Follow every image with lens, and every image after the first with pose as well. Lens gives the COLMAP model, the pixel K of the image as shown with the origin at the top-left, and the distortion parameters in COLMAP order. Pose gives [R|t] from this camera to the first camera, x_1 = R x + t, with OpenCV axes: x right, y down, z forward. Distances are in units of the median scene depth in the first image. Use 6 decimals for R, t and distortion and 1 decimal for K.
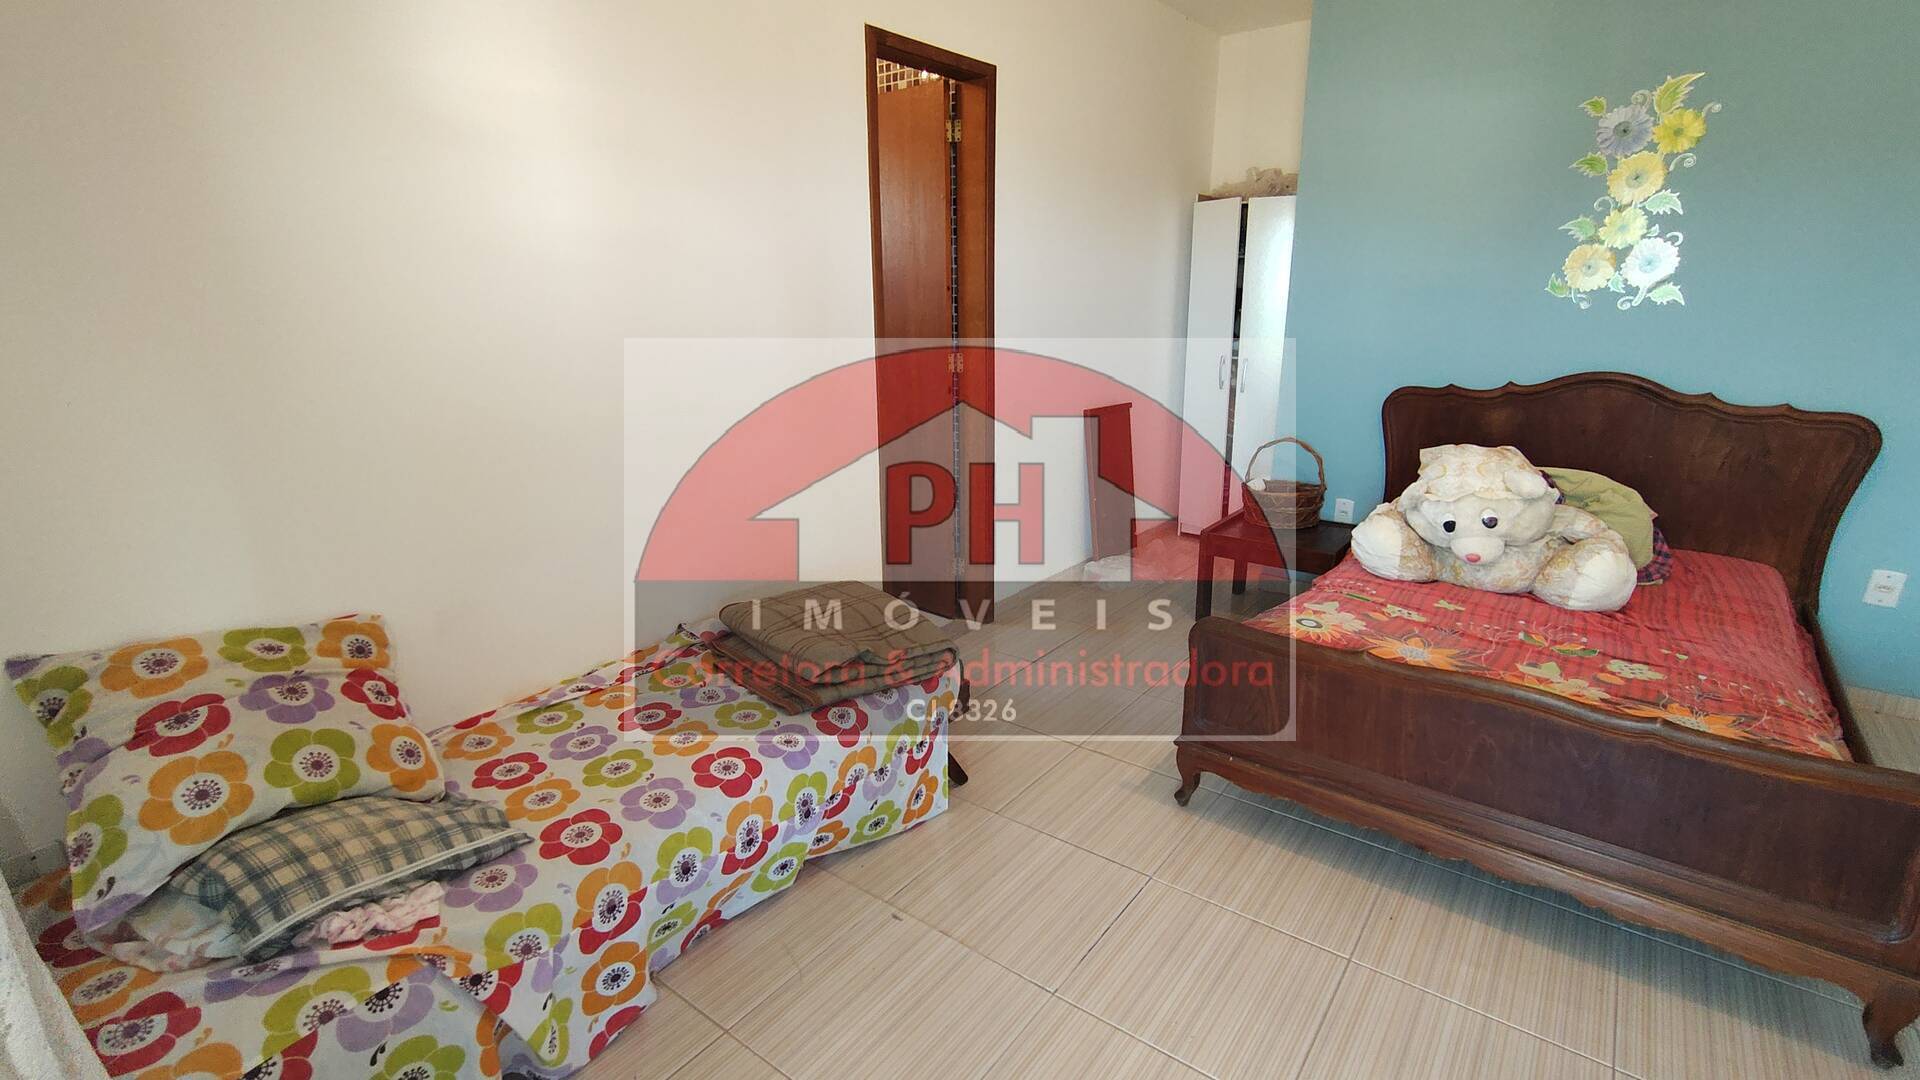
lens RADIAL K [[876.2, 0, 958.5], [0, 876.2, 544.7], [0, 0, 1]] dist [-0.002902, 0.001089]
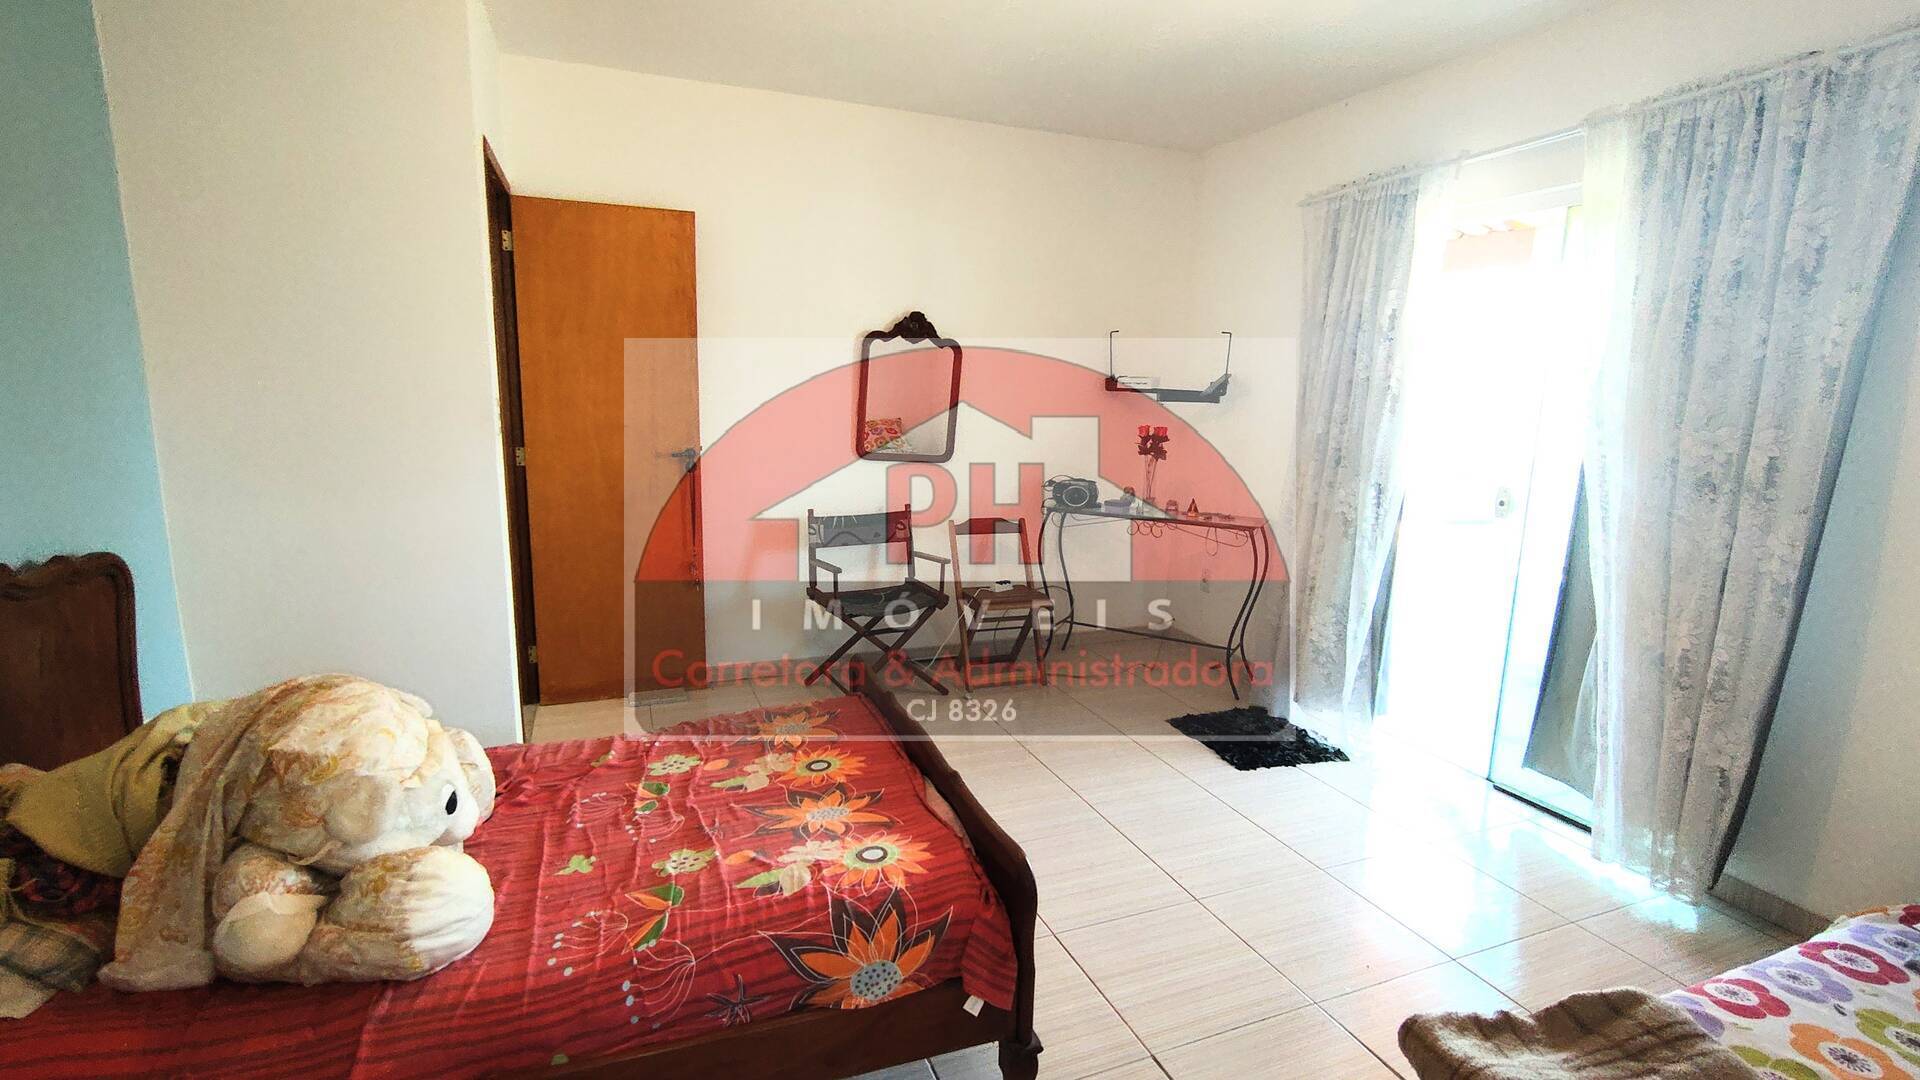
lens RADIAL K [[876.2, 0, 958.5], [0, 876.2, 544.7], [0, 0, 1]] dist [-0.002902, 0.001089]
pose [[-0.855101, -0.108870, 0.506901, -0.008625], [0.129774, 0.901636, 0.412567, -0.487583], [-0.501956, 0.418570, -0.756861, 1.558164]]
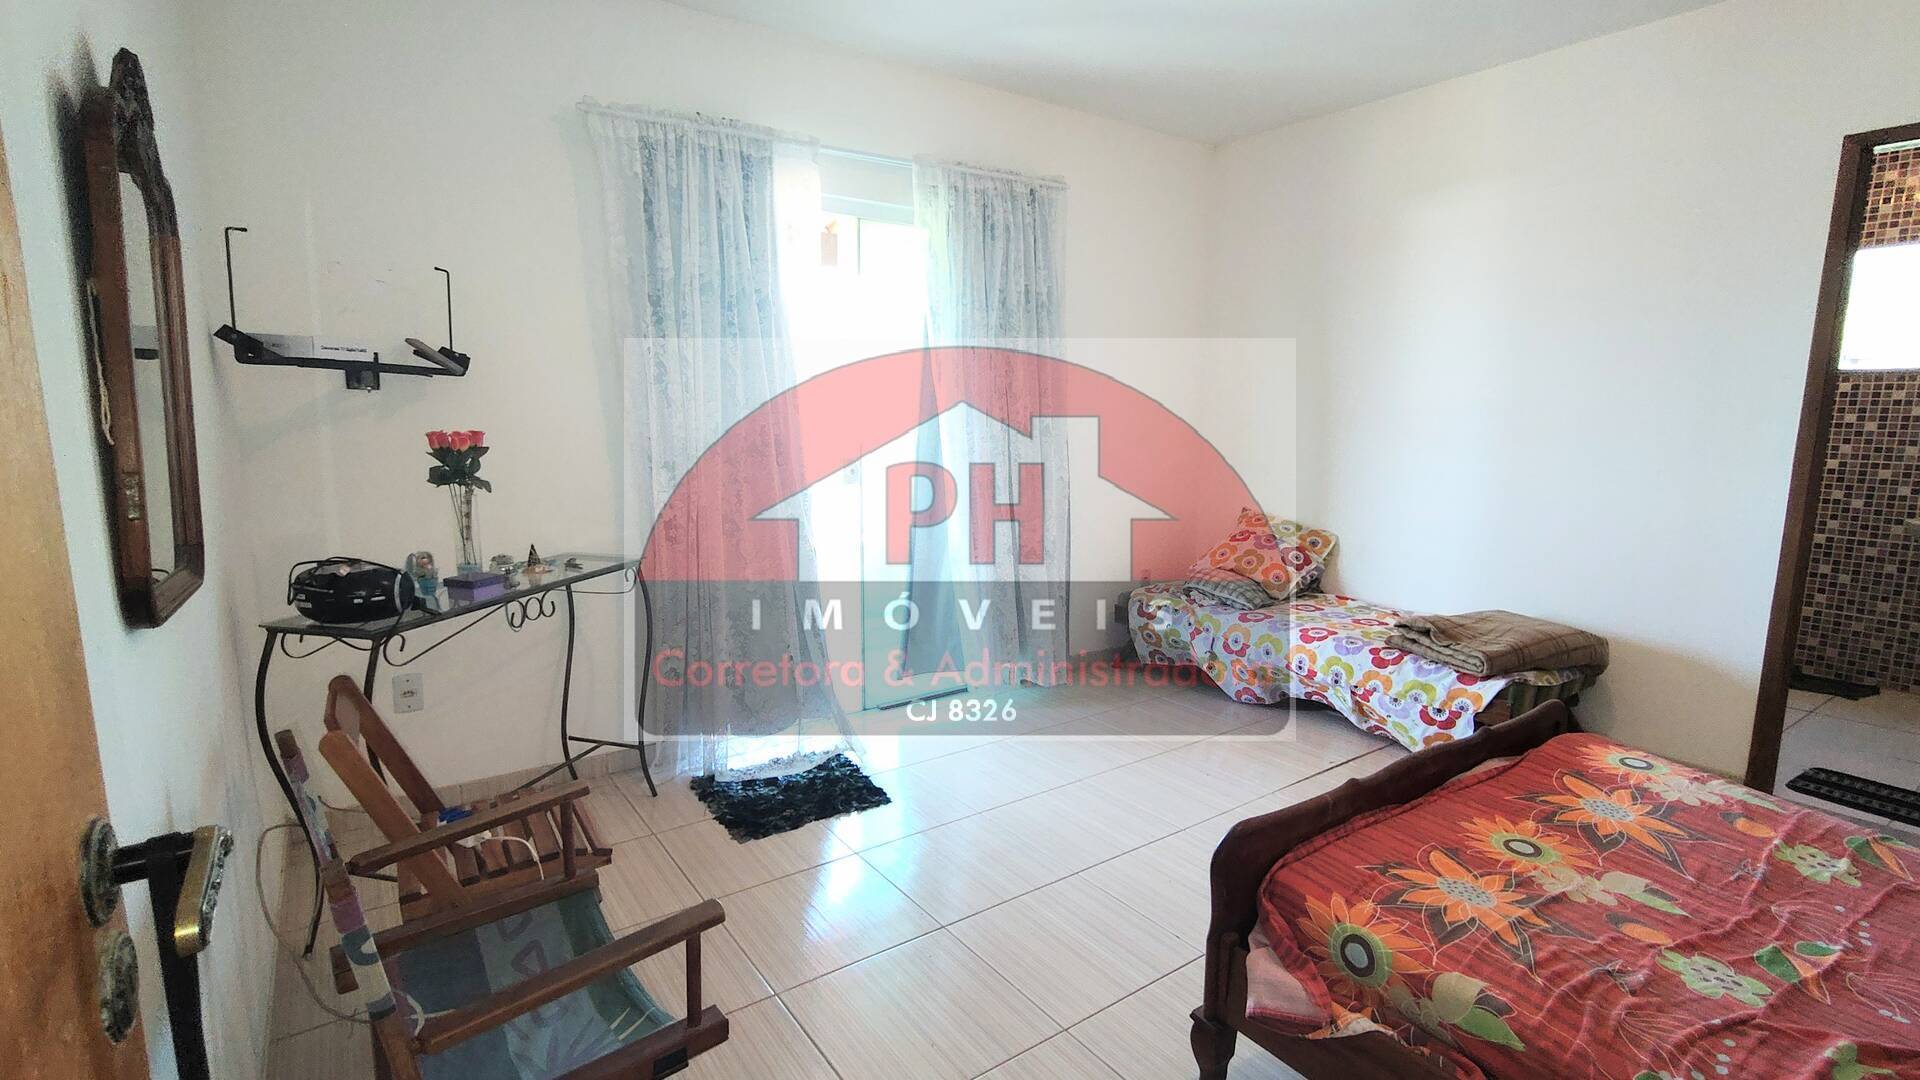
lens RADIAL K [[876.2, 0, 958.5], [0, 876.2, 544.7], [0, 0, 1]] dist [-0.002902, 0.001089]
pose [[-0.302430, 0.151088, -0.941121, 1.517626], [-0.274489, 0.931726, 0.237787, -0.144798], [0.912794, 0.330241, -0.240309, 0.584014]]
